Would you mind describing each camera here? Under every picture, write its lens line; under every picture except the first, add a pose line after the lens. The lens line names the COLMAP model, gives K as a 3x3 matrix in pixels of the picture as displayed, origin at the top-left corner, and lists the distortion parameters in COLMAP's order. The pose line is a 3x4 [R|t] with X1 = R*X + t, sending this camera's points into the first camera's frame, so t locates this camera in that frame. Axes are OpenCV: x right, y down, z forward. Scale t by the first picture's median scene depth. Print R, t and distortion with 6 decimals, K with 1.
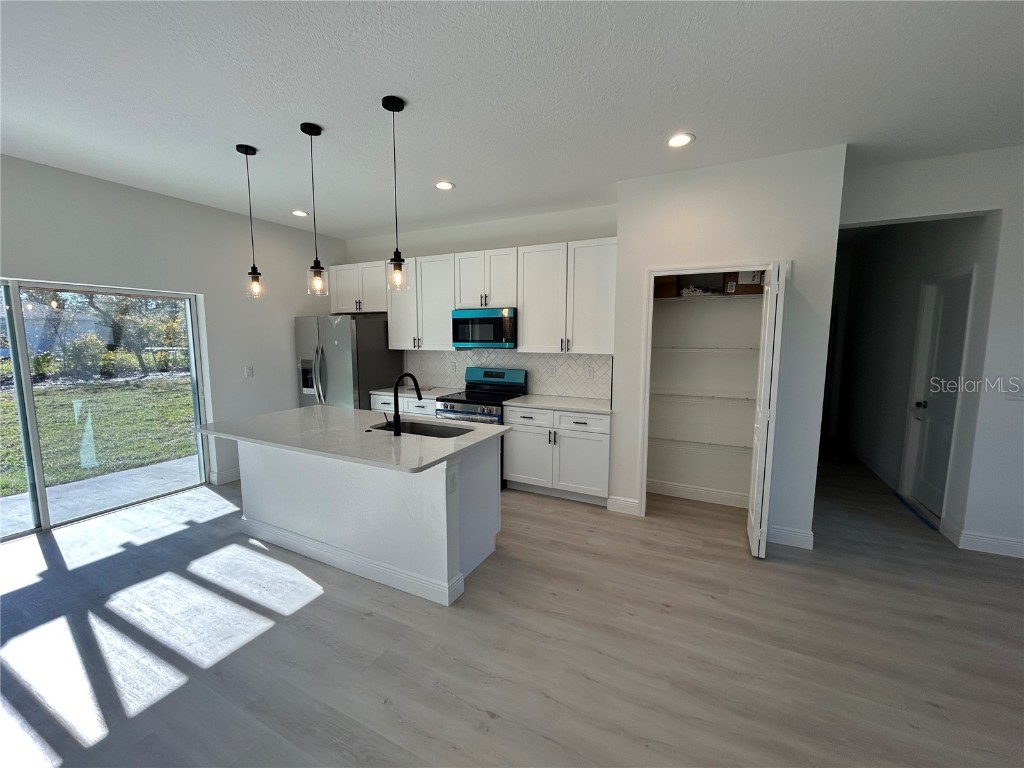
lens RADIAL K [[415.6, 0, 515.3], [0, 415.6, 385.1], [0, 0, 1]] dist [-0.000410, -0.000202]
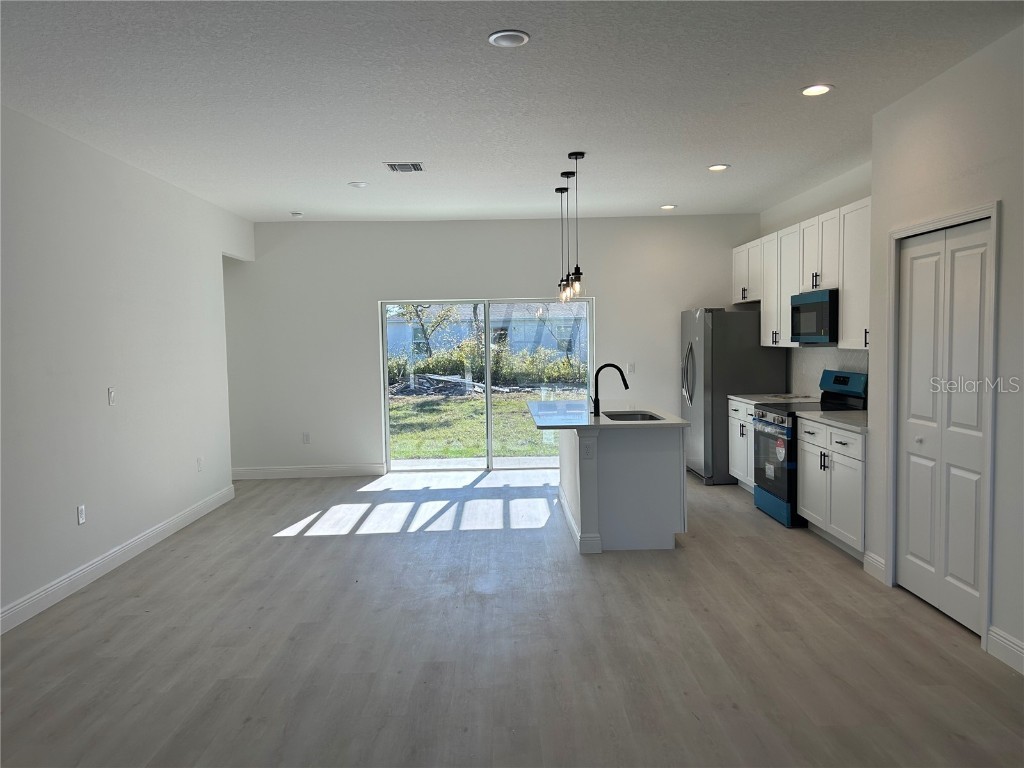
lens RADIAL K [[766.7, 0, 510.1], [0, 766.7, 390.2], [0, 0, 1]] dist [0.061887, -0.068453]
pose [[0.455810, 0.047175, -0.888826, 0.951166], [-0.082087, 0.996567, 0.010797, 0.026565], [0.886284, 0.068040, 0.458117, -0.134833]]
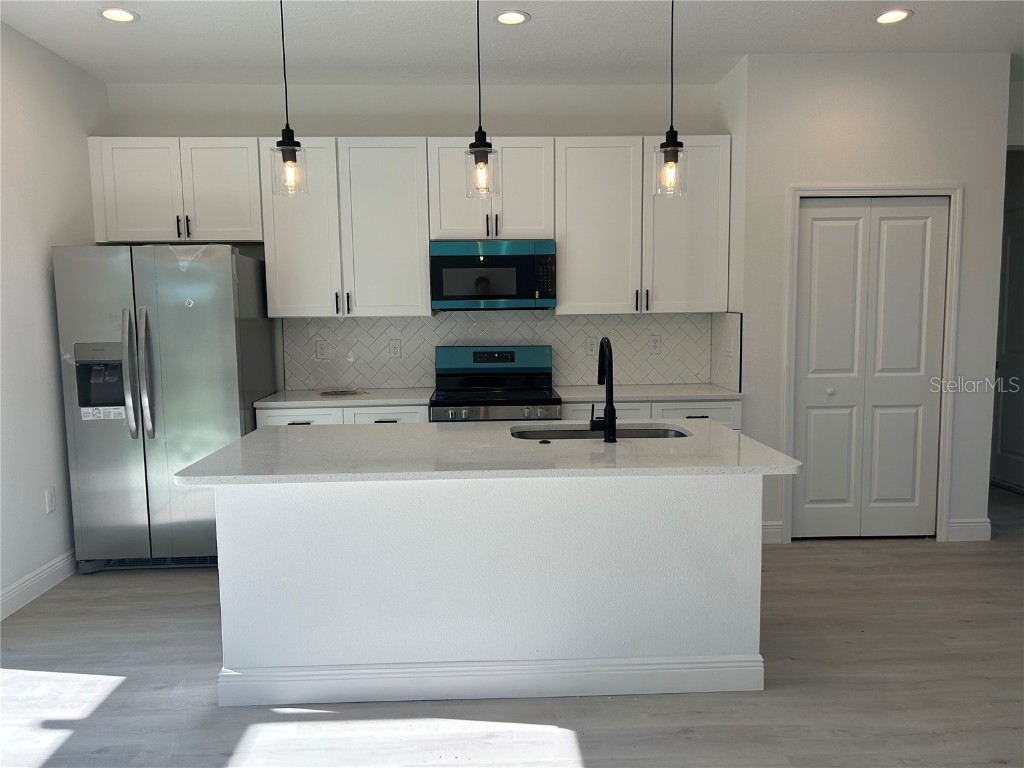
lens RADIAL K [[766.7, 0, 510.1], [0, 766.7, 390.2], [0, 0, 1]] dist [0.061887, -0.068453]
pose [[0.877344, -0.063854, 0.475594, -0.578701], [0.072150, 0.997393, 0.000815, 0.023323], [-0.474406, 0.033599, 0.879664, 0.065934]]
